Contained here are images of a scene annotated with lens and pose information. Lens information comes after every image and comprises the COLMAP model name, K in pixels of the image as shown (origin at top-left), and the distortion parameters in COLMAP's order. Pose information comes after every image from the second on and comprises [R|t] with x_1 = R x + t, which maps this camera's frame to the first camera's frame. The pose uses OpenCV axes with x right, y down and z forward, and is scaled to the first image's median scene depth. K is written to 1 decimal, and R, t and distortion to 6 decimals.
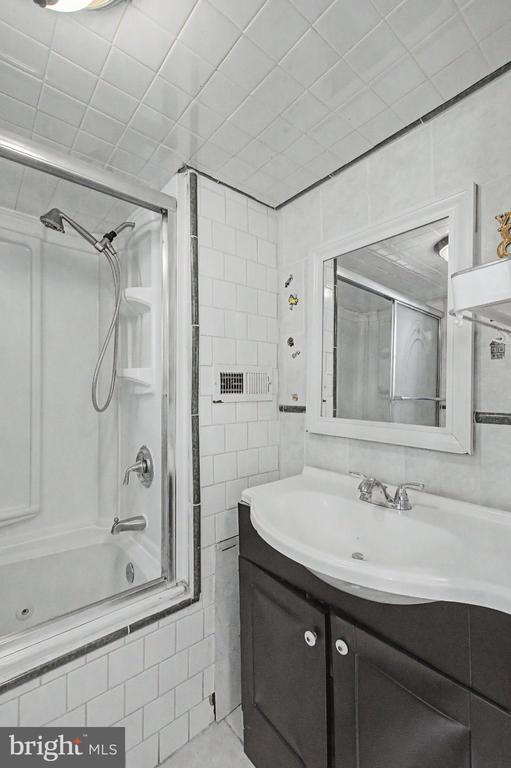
lens RADIAL K [[334.5, 0, 252.6], [0, 334.5, 386.6], [0, 0, 1]] dist [0.008144, -0.004349]
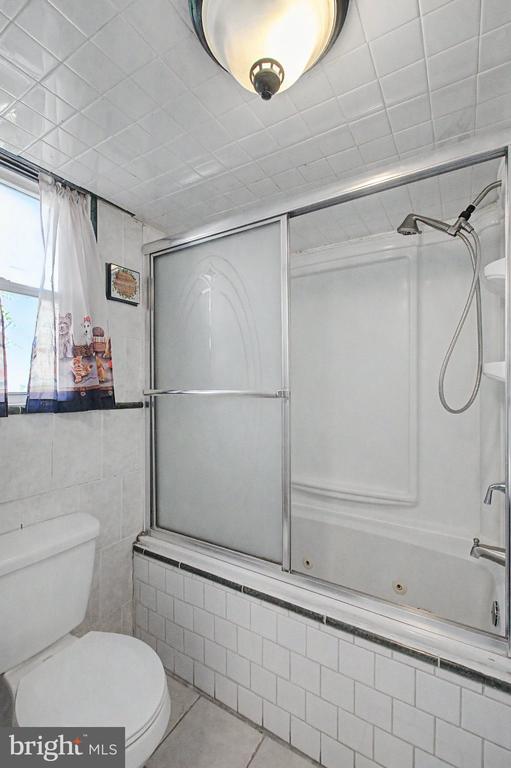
lens RADIAL K [[334.5, 0, 254.0], [0, 334.5, 385.0], [0, 0, 1]] dist [0.008144, -0.004349]
pose [[0.324719, -0.001575, -0.945809, 0.229113], [0.001995, 0.999998, -0.000981, -0.000297], [0.945809, -0.001568, 0.324721, 0.193952]]
